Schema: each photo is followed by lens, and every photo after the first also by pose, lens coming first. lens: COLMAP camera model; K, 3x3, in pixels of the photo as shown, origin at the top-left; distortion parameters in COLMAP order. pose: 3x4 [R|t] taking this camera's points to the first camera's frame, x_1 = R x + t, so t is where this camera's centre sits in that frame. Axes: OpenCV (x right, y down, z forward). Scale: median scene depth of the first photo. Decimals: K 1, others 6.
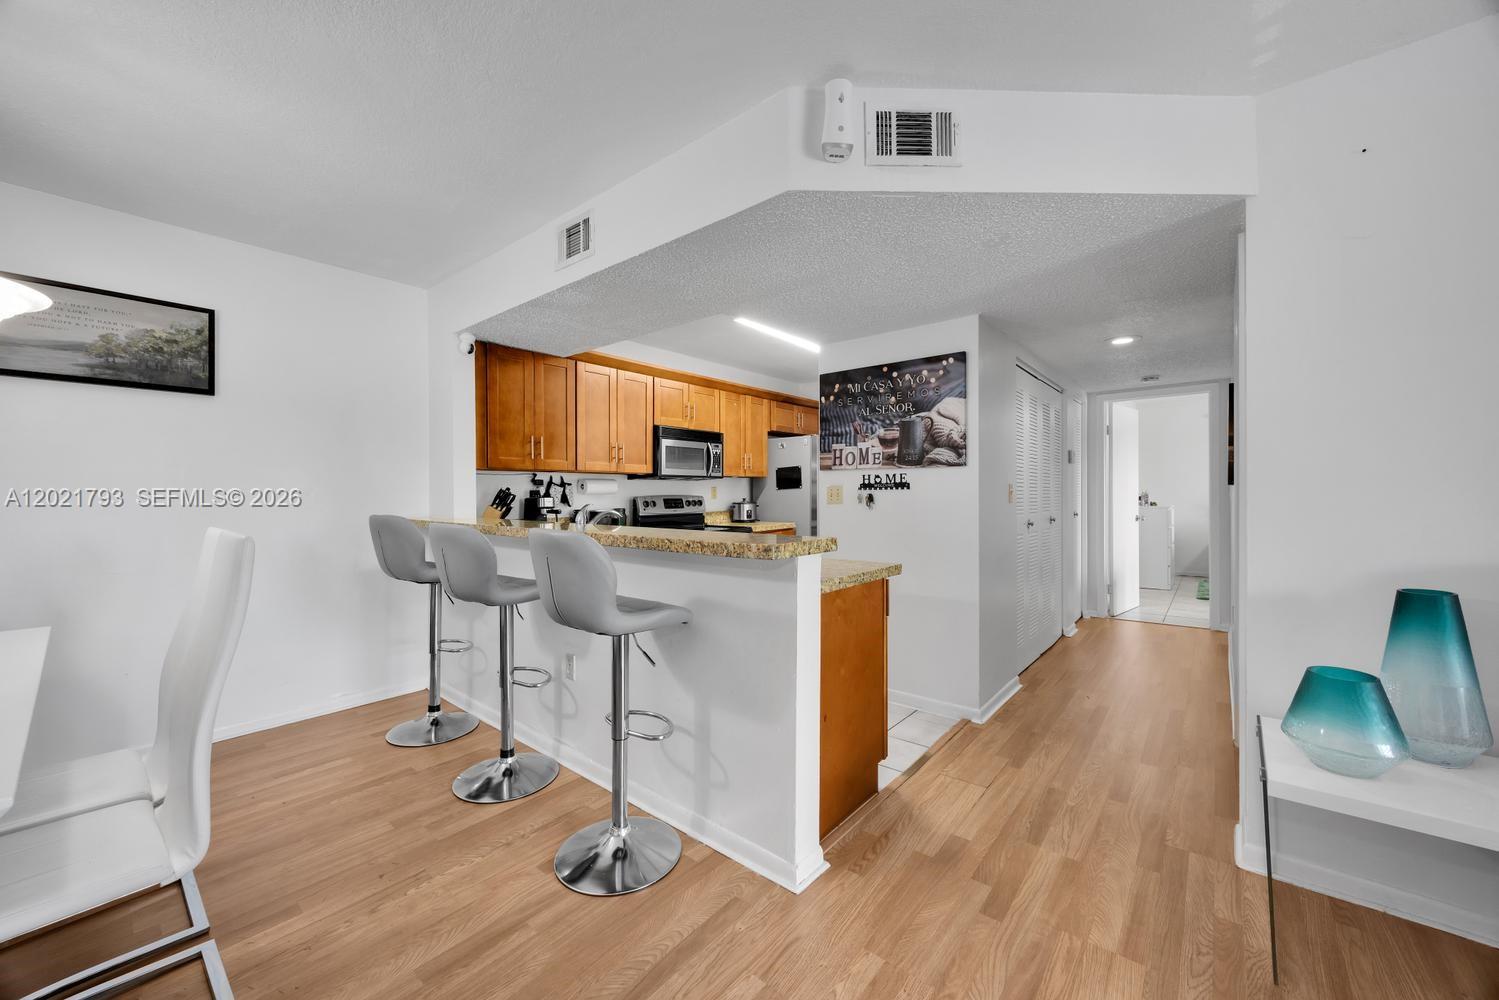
lens RADIAL K [[566.8, 0, 751.1], [0, 566.8, 496.1], [0, 0, 1]] dist [-0.003515, 0.000813]
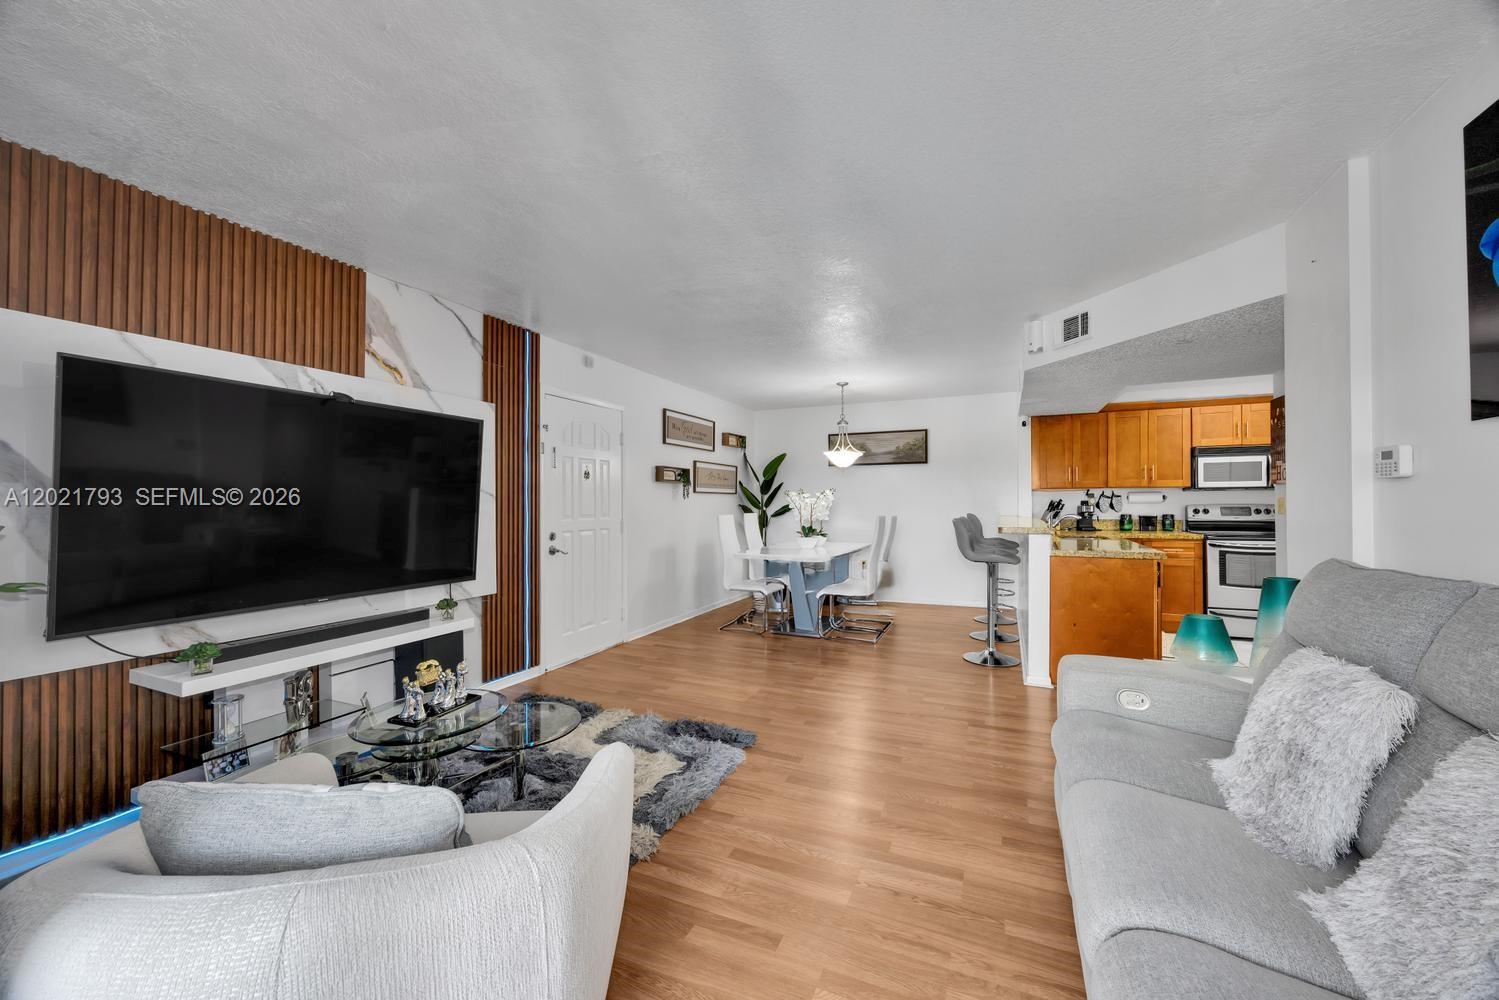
lens RADIAL K [[566.8, 0, 750.9], [0, 566.8, 496.7], [0, 0, 1]] dist [-0.003515, 0.000813]
pose [[0.269169, -0.004436, -0.963083, 1.036034], [0.001606, 0.999990, -0.004157, -0.019476], [0.963092, -0.000428, 0.269173, -0.346110]]
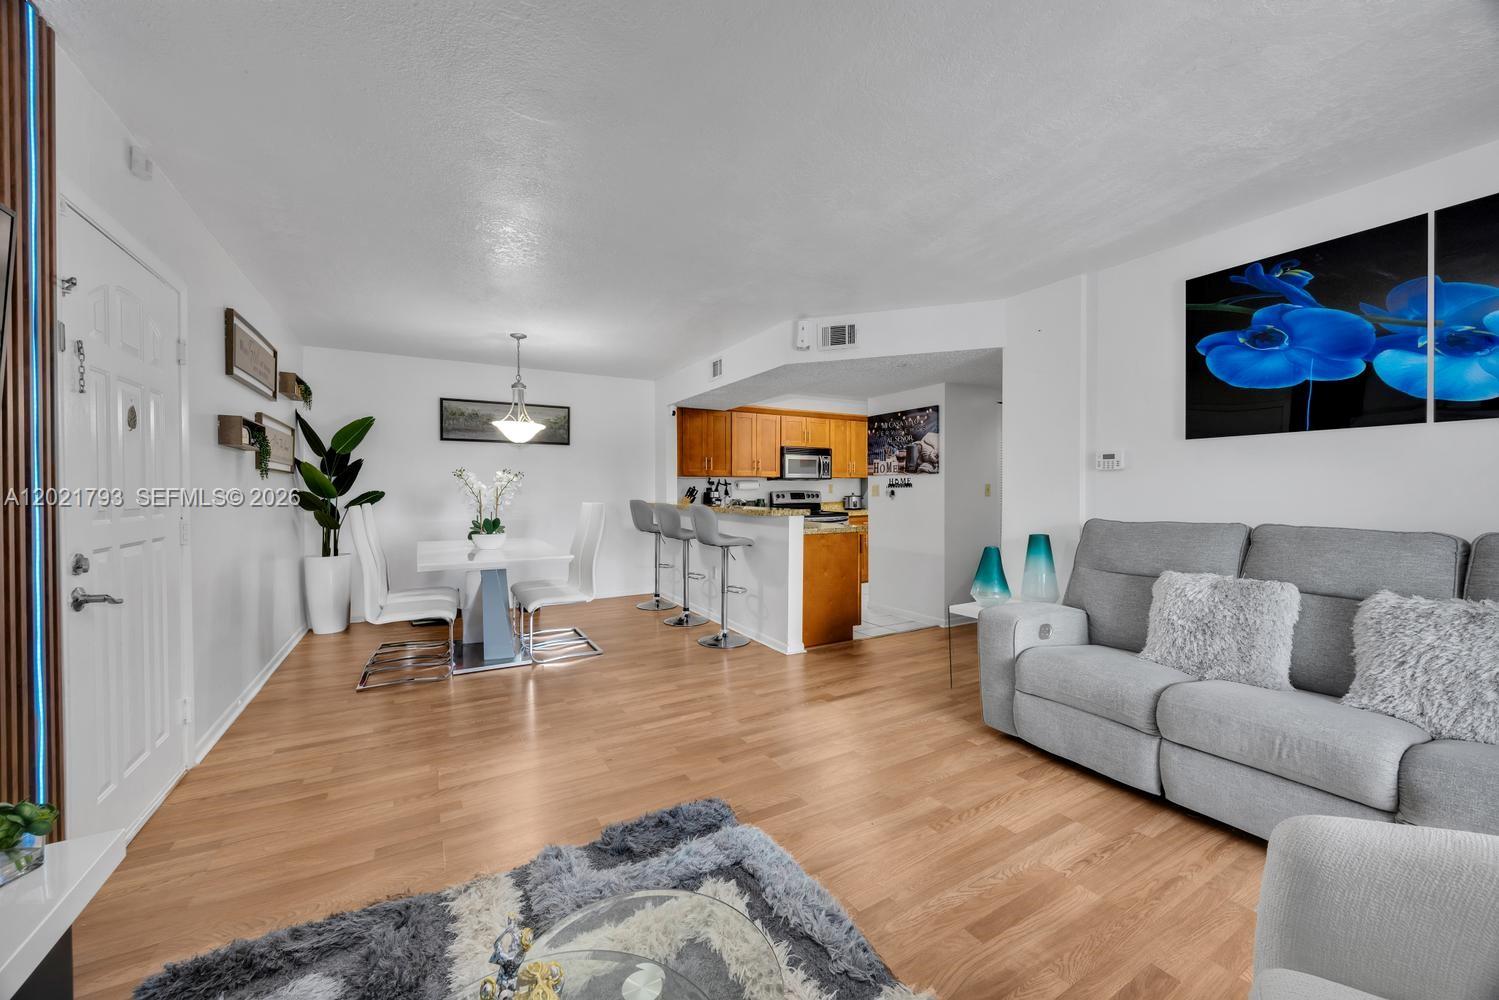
lens RADIAL K [[566.8, 0, 750.9], [0, 566.8, 497.7], [0, 0, 1]] dist [-0.003515, 0.000813]
pose [[0.938045, 0.007093, -0.346442, 0.410832], [-0.002721, 0.999910, 0.013105, -0.002649], [0.346504, -0.011350, 0.937980, -0.706520]]
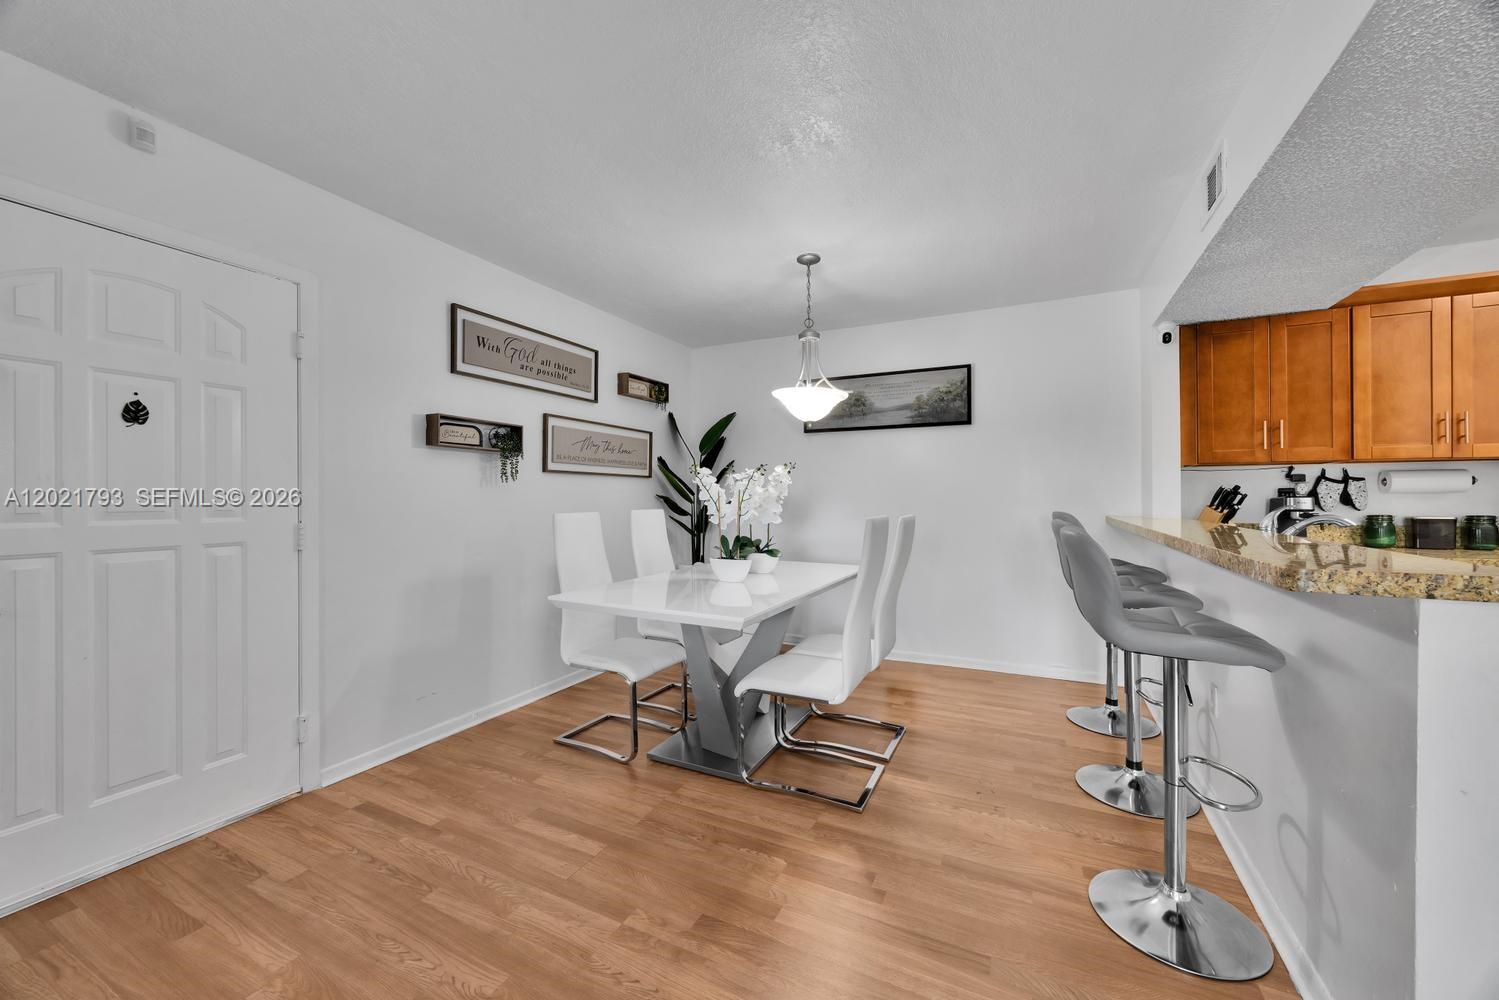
lens RADIAL K [[566.8, 0, 749.6], [0, 566.8, 497.0], [0, 0, 1]] dist [-0.003515, 0.000813]
pose [[0.228151, 0.002692, -0.973622, 0.258820], [-0.001667, 0.999996, 0.002375, 0.001895], [0.973624, 0.001082, 0.228154, 0.114563]]
